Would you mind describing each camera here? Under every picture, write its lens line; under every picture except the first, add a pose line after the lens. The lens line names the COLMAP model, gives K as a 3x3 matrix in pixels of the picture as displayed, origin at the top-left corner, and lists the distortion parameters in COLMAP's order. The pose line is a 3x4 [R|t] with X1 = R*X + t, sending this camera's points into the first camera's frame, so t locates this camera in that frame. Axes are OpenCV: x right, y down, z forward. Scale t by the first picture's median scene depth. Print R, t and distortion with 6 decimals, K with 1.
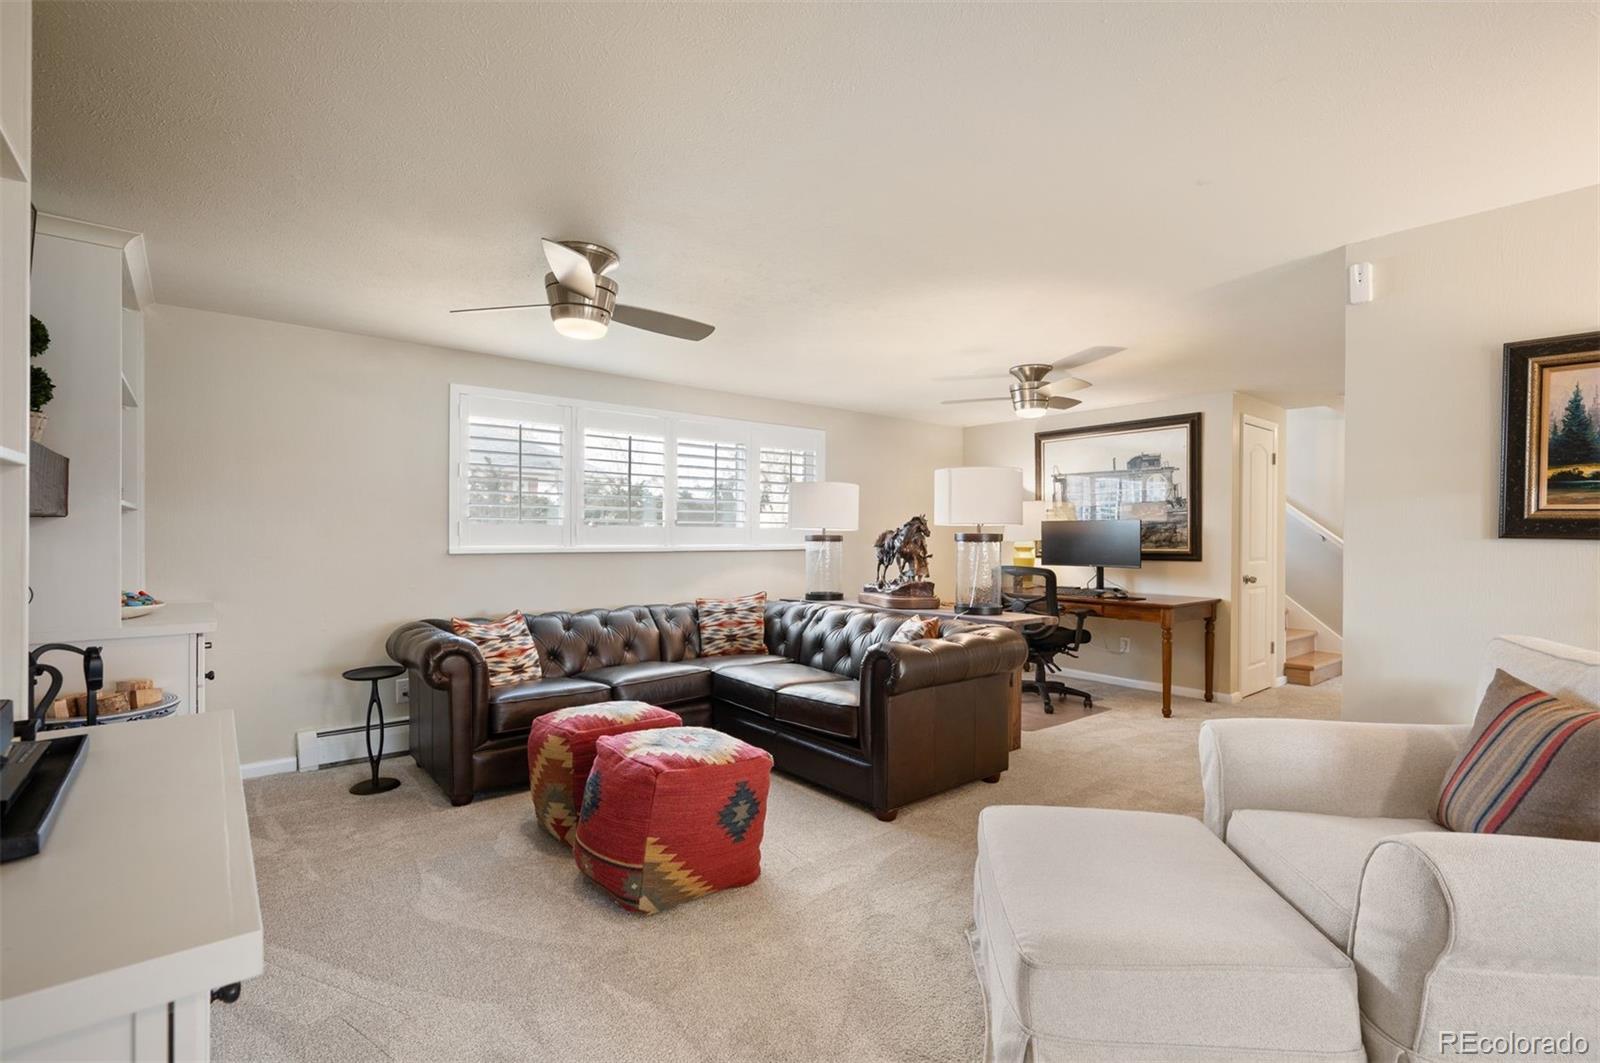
lens RADIAL K [[722.3, 0, 808.3], [0, 722.3, 532.1], [0, 0, 1]] dist [-0.000160, -0.000073]
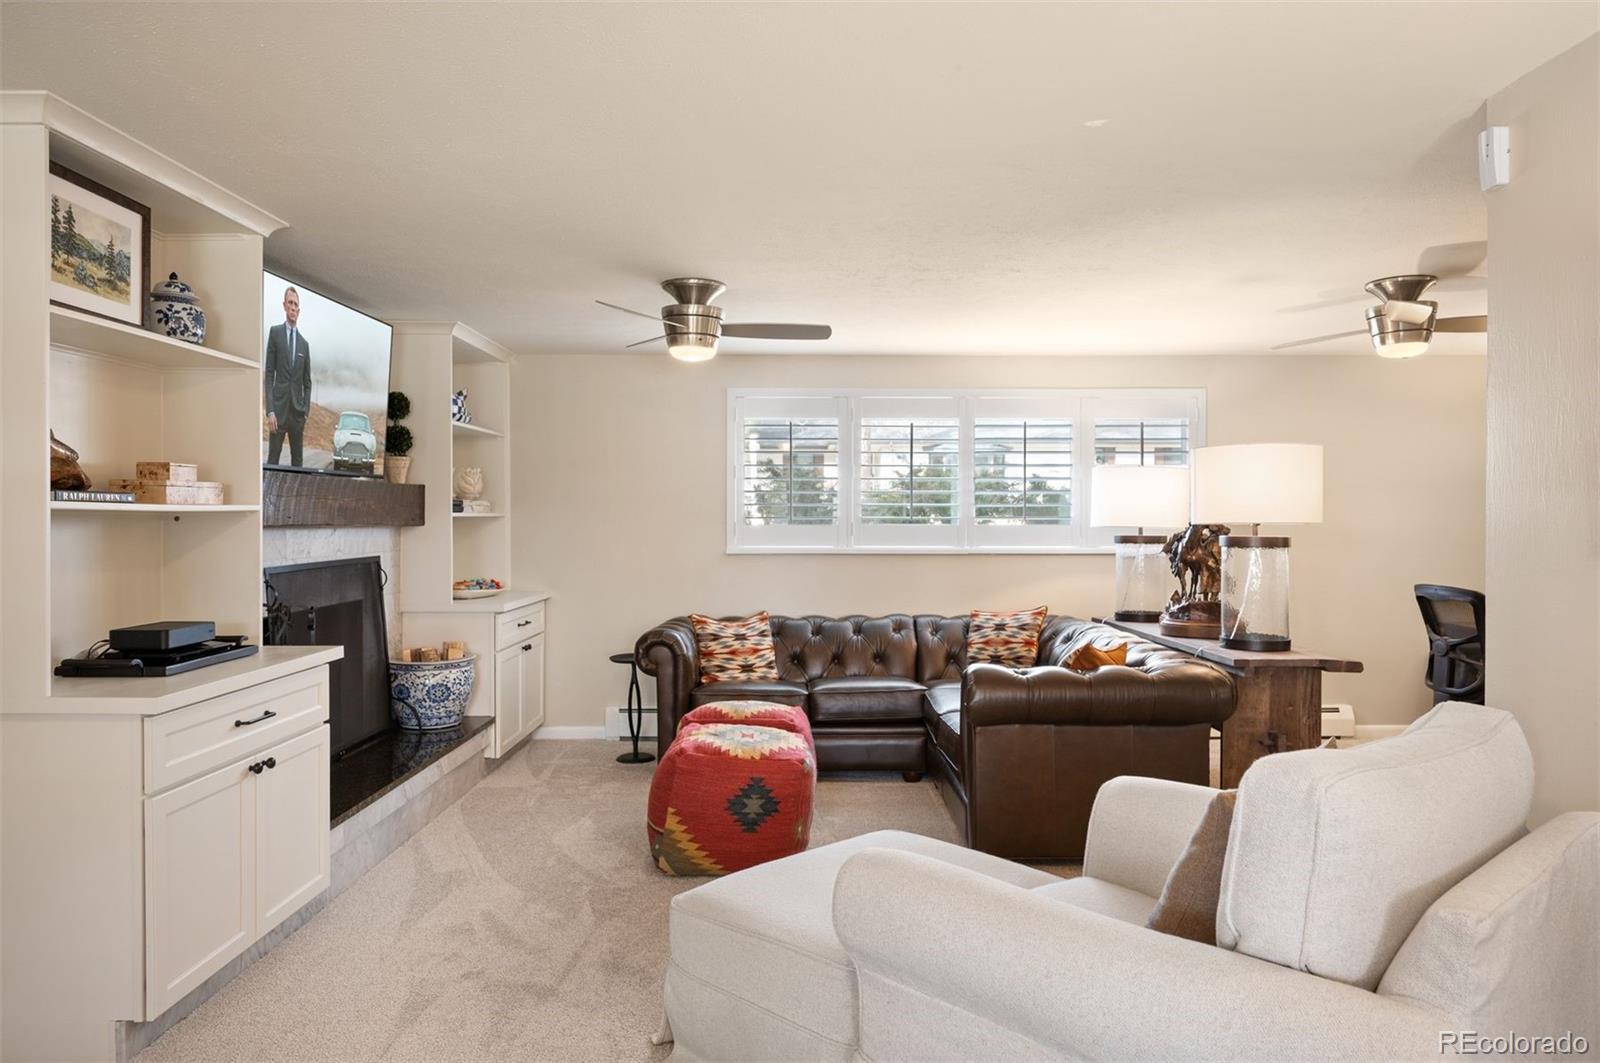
lens RADIAL K [[1028.9, 0, 800.1], [0, 1028.9, 521.1], [0, 0, 1]] dist [-0.001229, -0.000237]
pose [[0.768227, -0.005271, -0.640155, 0.574201], [0.006194, 0.999980, -0.000801, -0.015793], [0.640147, -0.003349, 0.768245, -0.067183]]
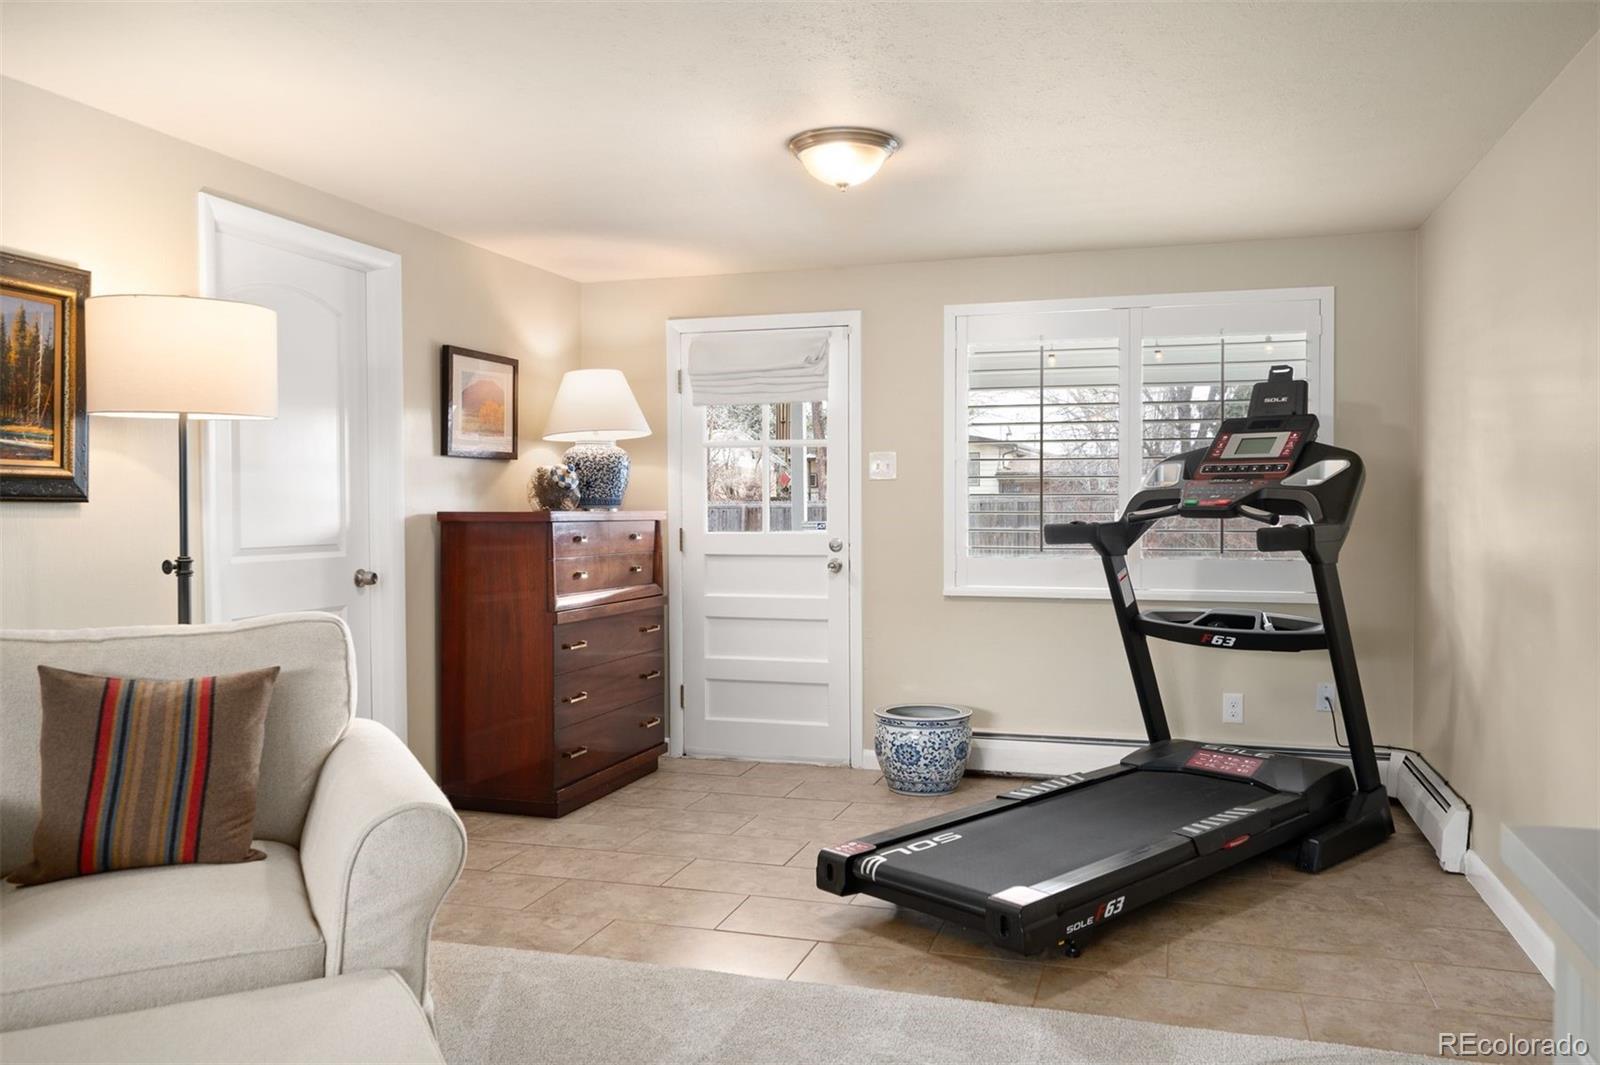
lens RADIAL K [[1204.2, 0, 803.4], [0, 1204.2, 532.6], [0, 0, 1]] dist [0.000627, -0.000002]
pose [[-0.557254, -0.024699, 0.829975, -0.269468], [0.001244, 0.999532, 0.030580, 0.002907], [-0.830341, 0.018073, -0.556962, 0.481831]]
